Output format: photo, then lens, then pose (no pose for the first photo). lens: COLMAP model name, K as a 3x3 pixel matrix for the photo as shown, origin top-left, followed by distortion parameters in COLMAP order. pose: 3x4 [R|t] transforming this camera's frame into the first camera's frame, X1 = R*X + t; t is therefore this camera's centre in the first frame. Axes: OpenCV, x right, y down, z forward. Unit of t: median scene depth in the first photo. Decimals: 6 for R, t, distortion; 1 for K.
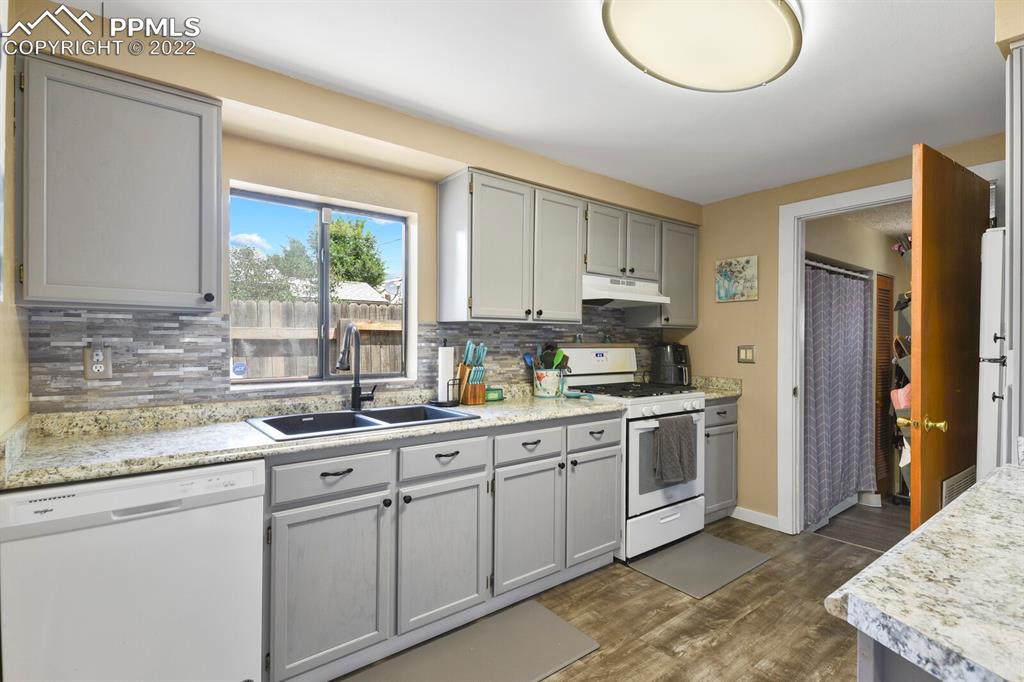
lens RADIAL K [[502.1, 0, 497.3], [0, 502.1, 338.9], [0, 0, 1]] dist [0.029507, -0.012939]
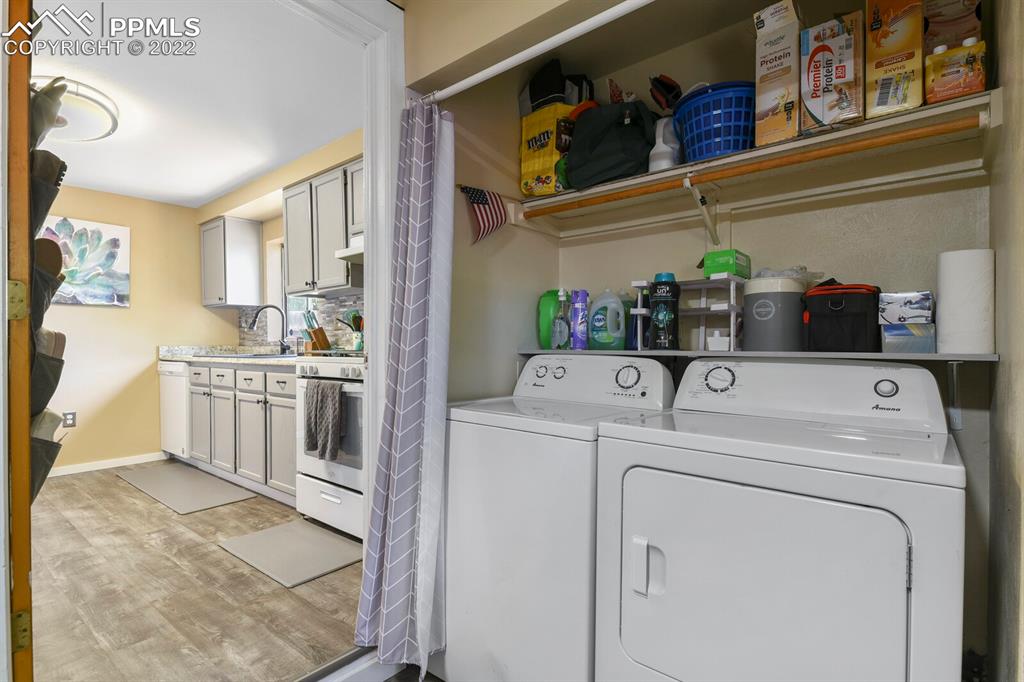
lens RADIAL K [[502.1, 0, 517.1], [0, 502.1, 346.3], [0, 0, 1]] dist [0.029507, -0.012939]
pose [[0.210569, -0.006061, -0.977560, 1.419338], [0.006854, 0.999965, -0.004723, 0.113704], [0.977555, -0.005705, 0.210603, 1.276233]]
